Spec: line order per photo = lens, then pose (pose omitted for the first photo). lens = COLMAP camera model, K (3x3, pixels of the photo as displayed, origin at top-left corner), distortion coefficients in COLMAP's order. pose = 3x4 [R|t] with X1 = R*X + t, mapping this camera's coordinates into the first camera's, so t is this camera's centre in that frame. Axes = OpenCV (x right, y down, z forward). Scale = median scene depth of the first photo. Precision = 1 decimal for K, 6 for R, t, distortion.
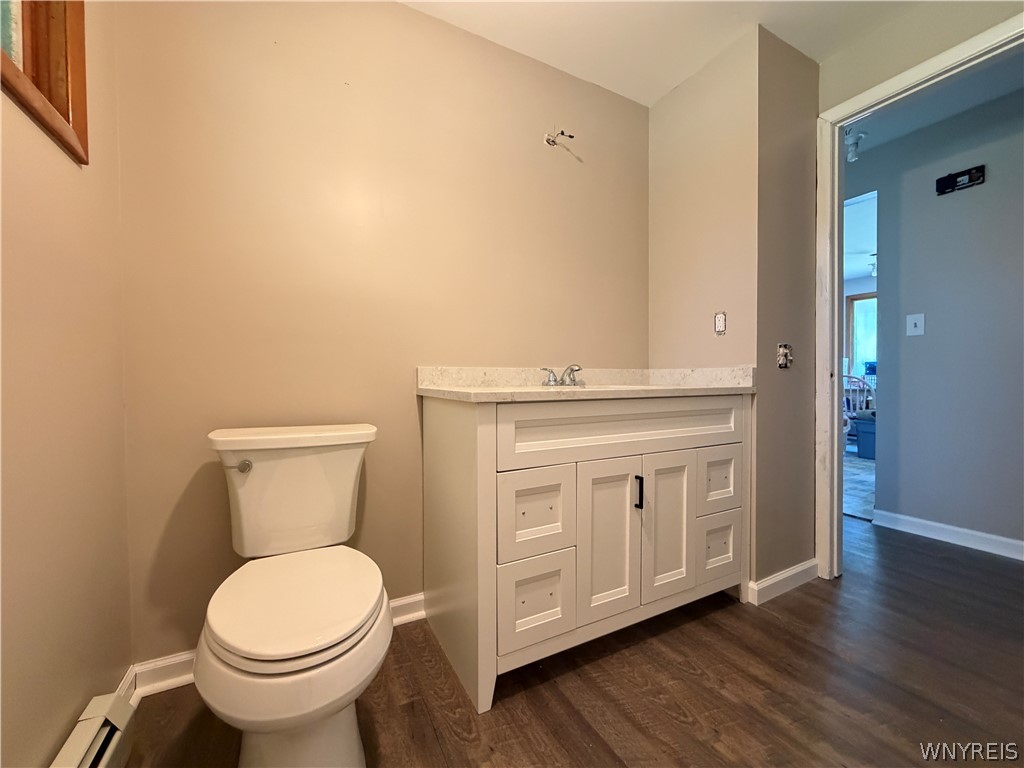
lens RADIAL K [[410.5, 0, 507.2], [0, 410.5, 382.9], [0, 0, 1]] dist [0.000935, 0.000253]
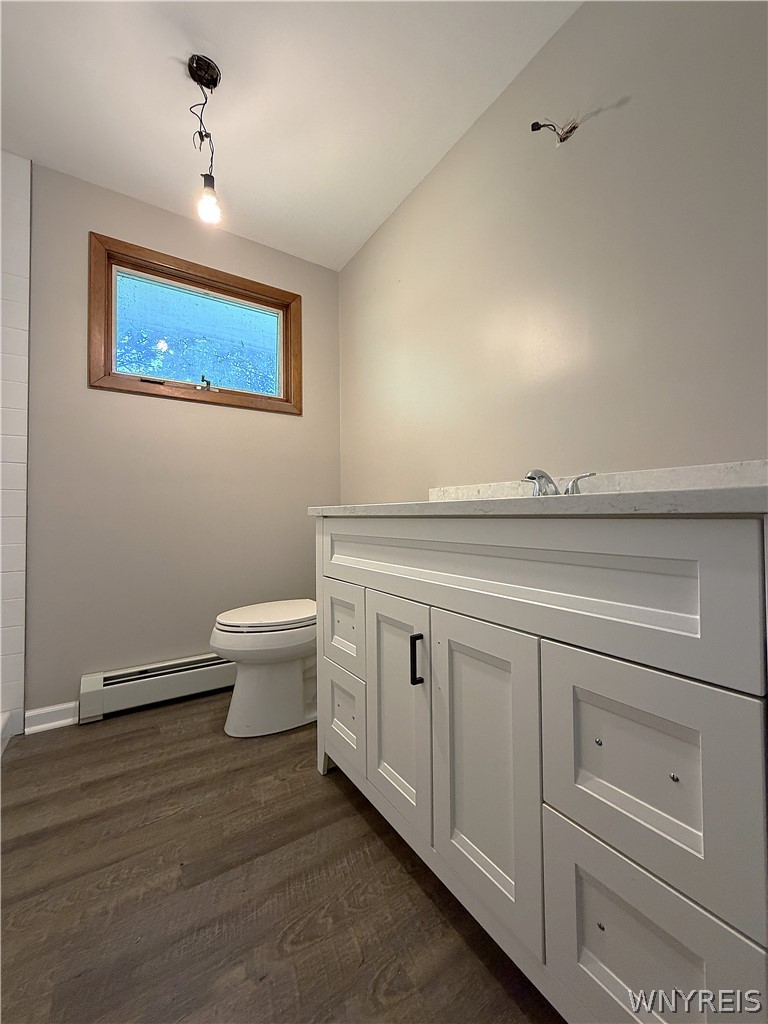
lens RADIAL K [[410.5, 0, 391.9], [0, 410.5, 504.9], [0, 0, 1]] dist [0.000935, 0.000253]
pose [[0.107799, -0.023407, -0.993897, 1.086380], [-0.003835, 0.999706, -0.023960, 0.037373], [0.994165, 0.006395, 0.107678, 0.983062]]
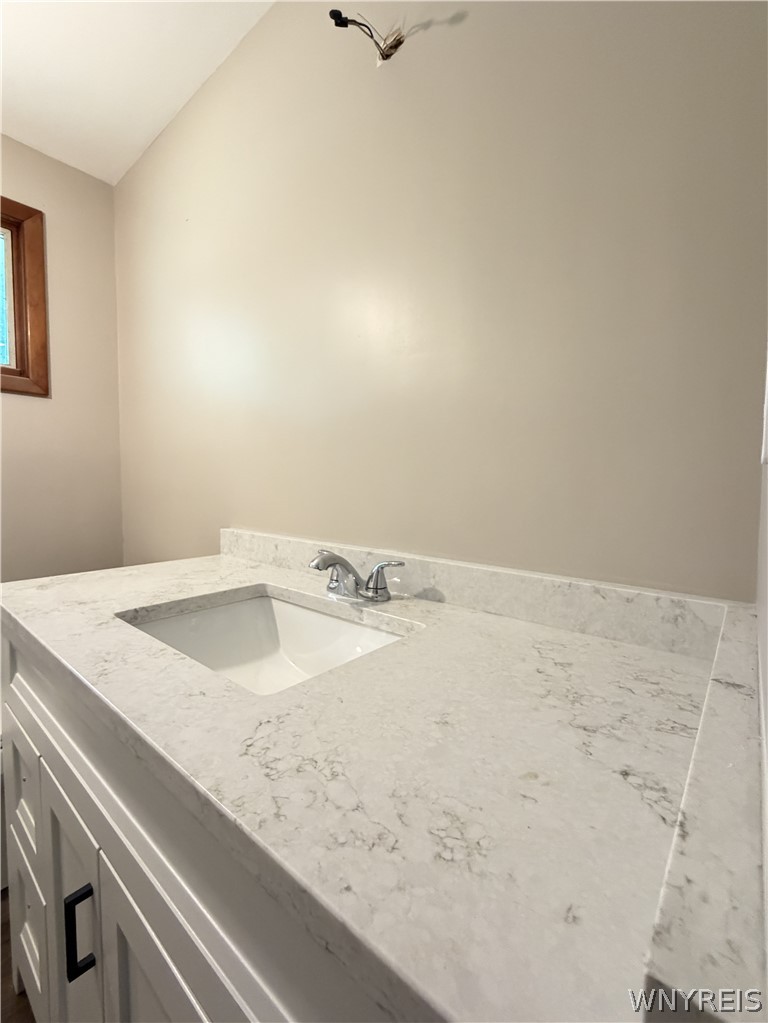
lens RADIAL K [[431.1, 0, 396.2], [0, 431.1, 506.0], [0, 0, 1]] dist [-0.002198, -0.000592]
pose [[0.395957, 0.059274, -0.916354, 0.861413], [-0.021475, 0.998239, 0.055291, -0.173100], [0.918018, -0.002214, 0.396533, 1.232995]]
